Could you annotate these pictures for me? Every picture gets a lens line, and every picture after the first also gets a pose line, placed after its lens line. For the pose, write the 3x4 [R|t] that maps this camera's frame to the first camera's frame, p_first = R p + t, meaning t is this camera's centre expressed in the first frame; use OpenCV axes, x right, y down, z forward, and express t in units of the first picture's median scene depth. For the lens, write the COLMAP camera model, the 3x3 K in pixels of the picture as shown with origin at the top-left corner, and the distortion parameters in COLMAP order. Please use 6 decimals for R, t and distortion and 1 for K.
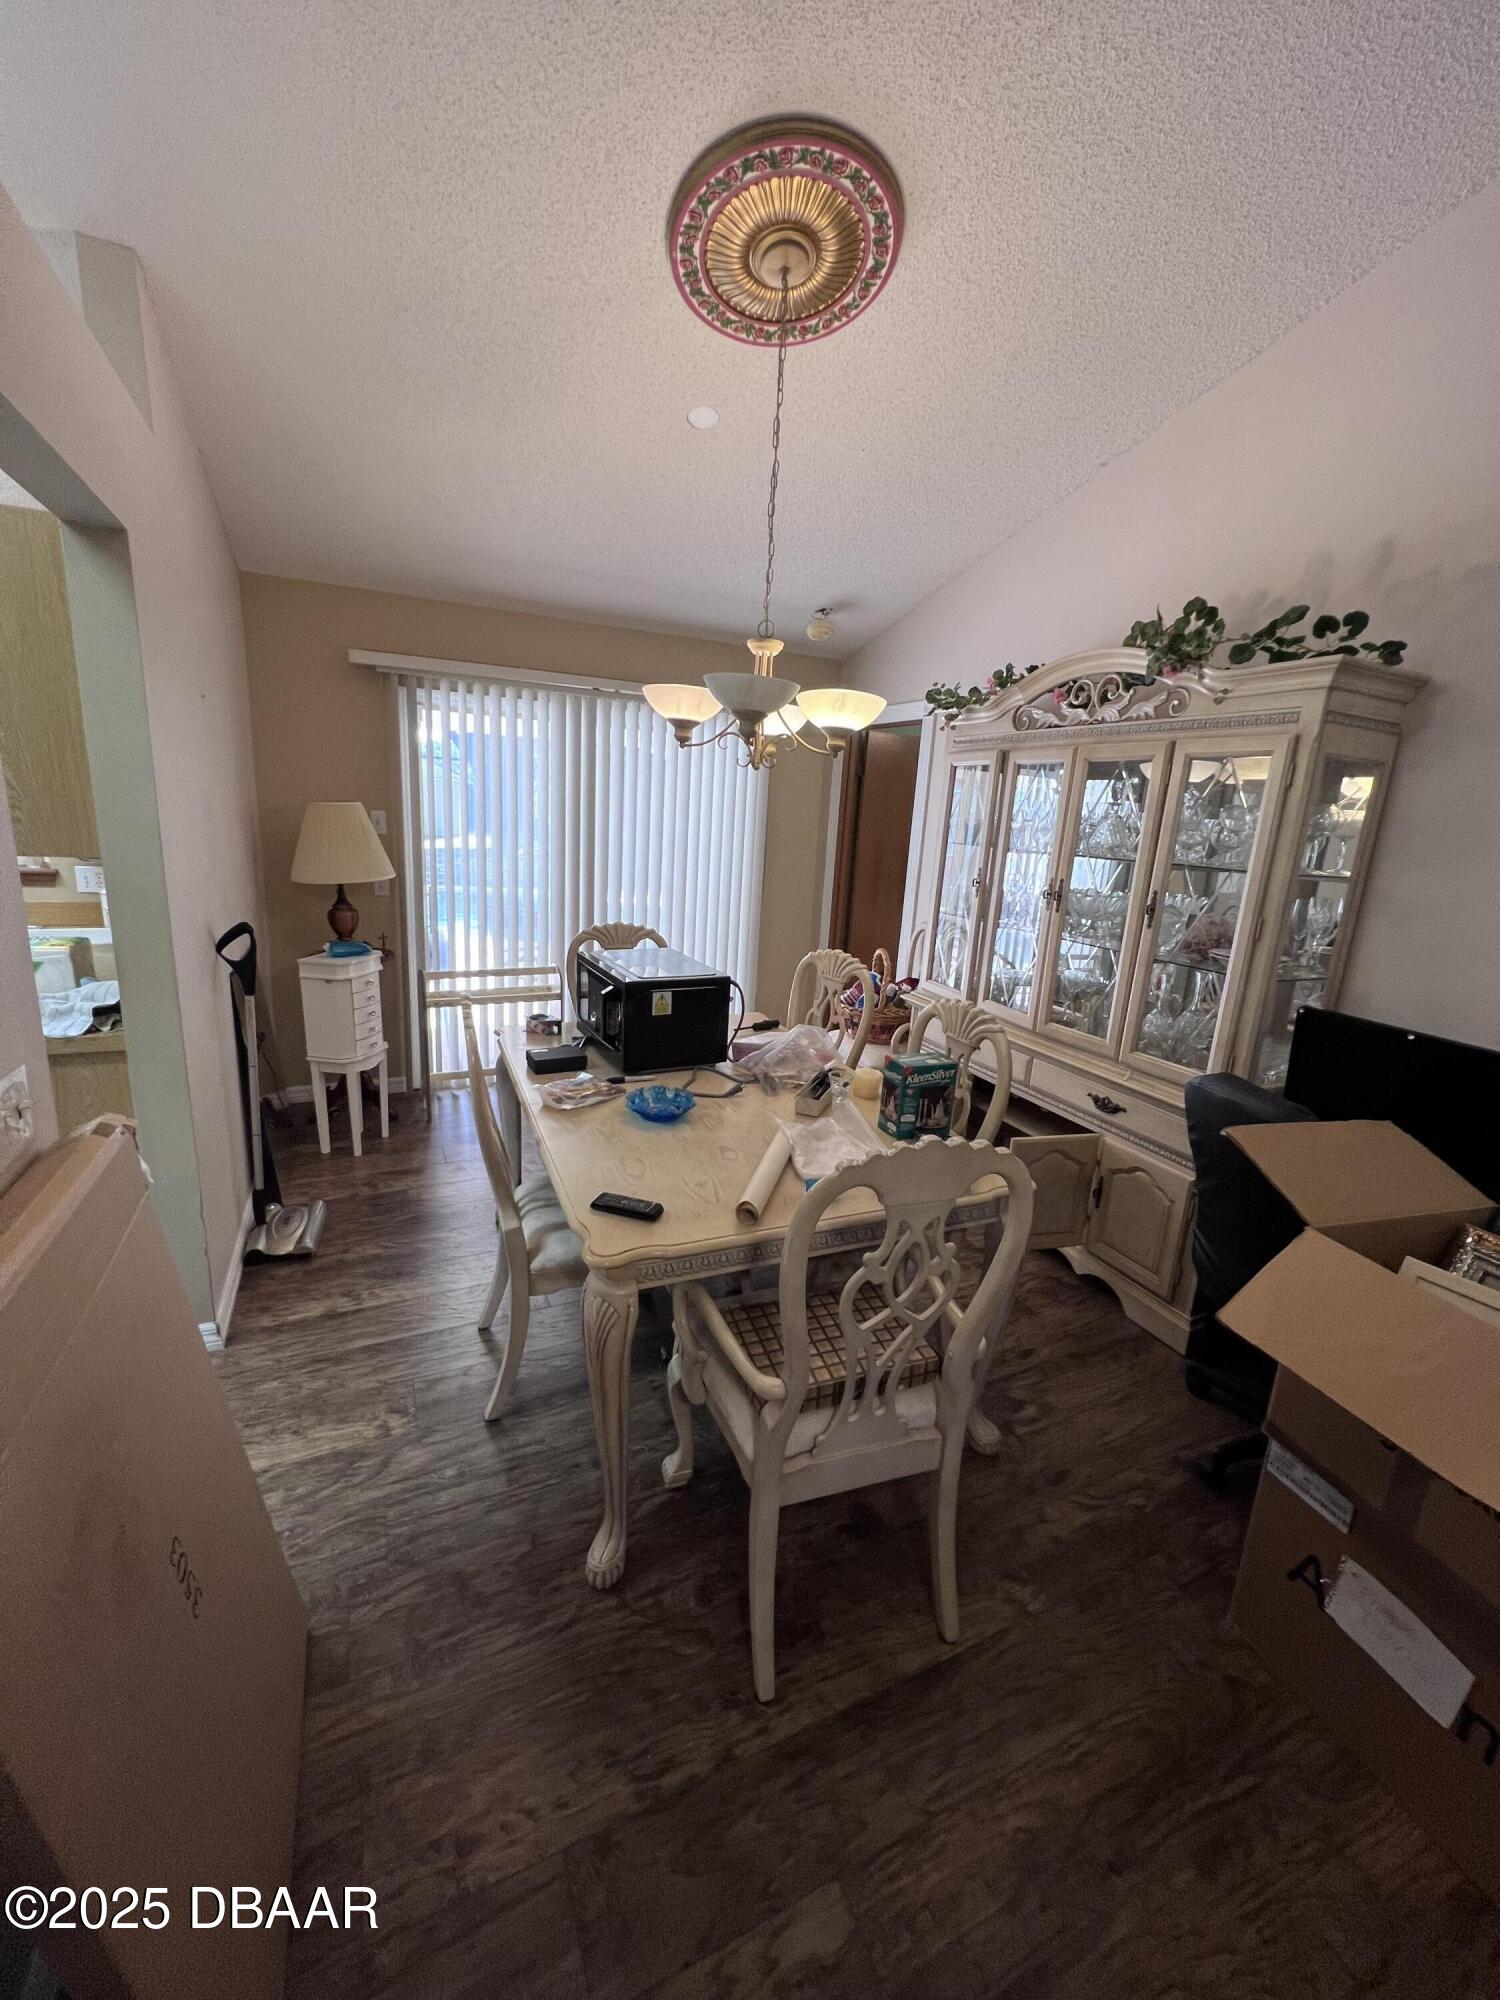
lens RADIAL K [[798.8, 0, 746.6], [0, 798.8, 996.5], [0, 0, 1]] dist [0.001001, 0.000153]
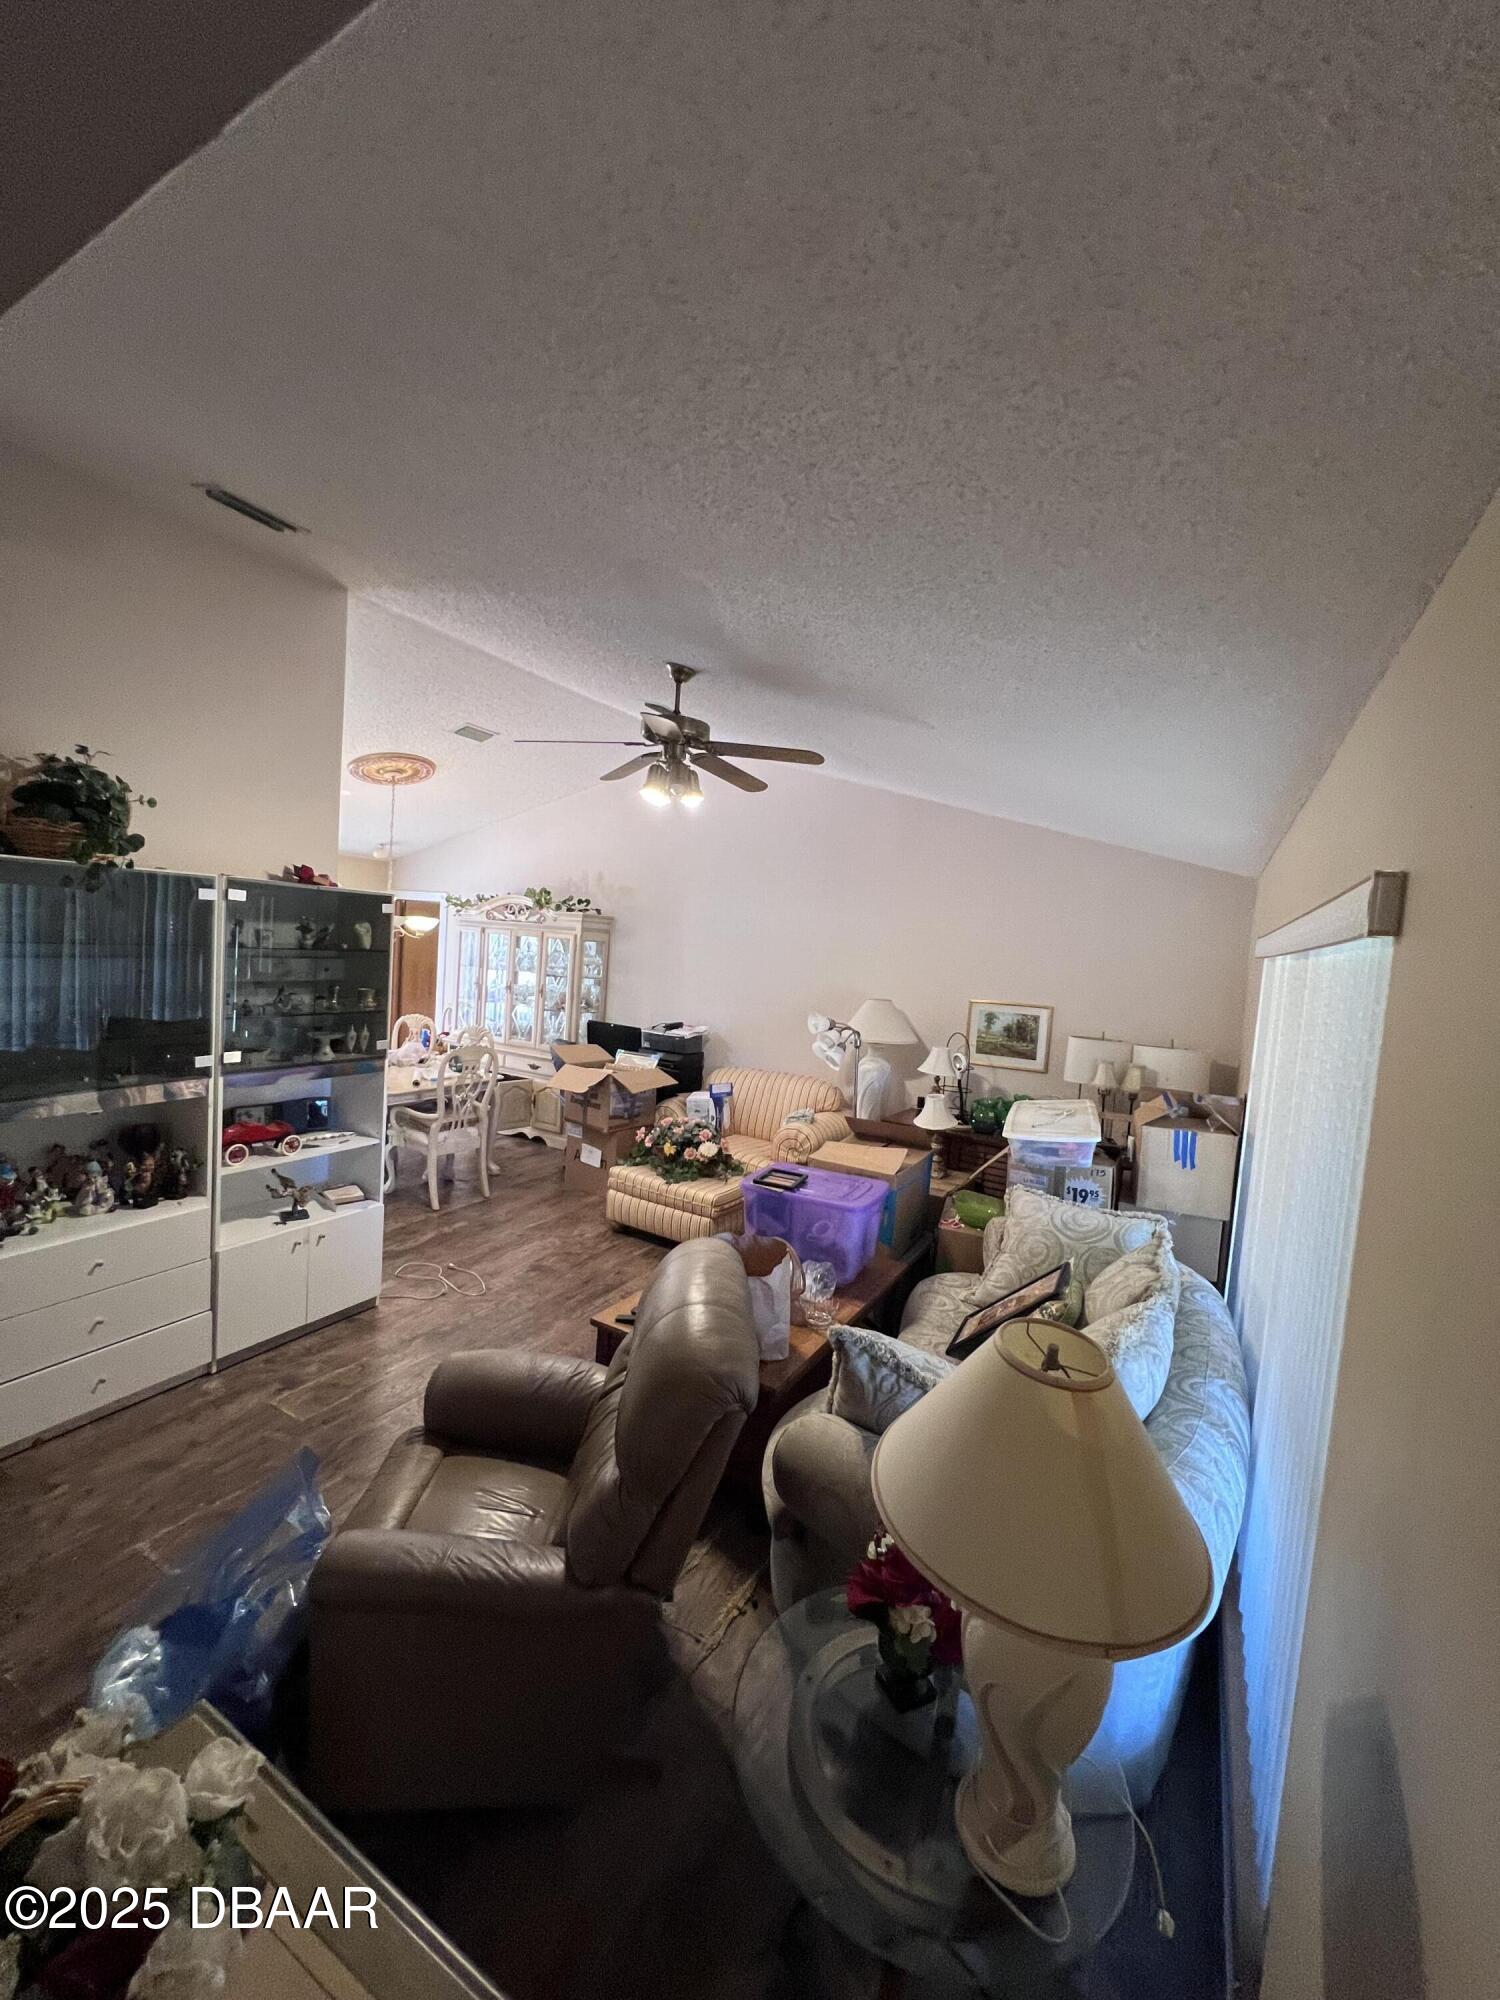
lens RADIAL K [[798.8, 0, 748.3], [0, 798.8, 997.2], [0, 0, 1]] dist [0.001001, 0.000153]
pose [[0.815854, -0.037882, 0.577016, -0.497072], [0.106183, 0.990699, -0.085094, 0.220147], [-0.568426, 0.130693, 0.812288, -1.626470]]
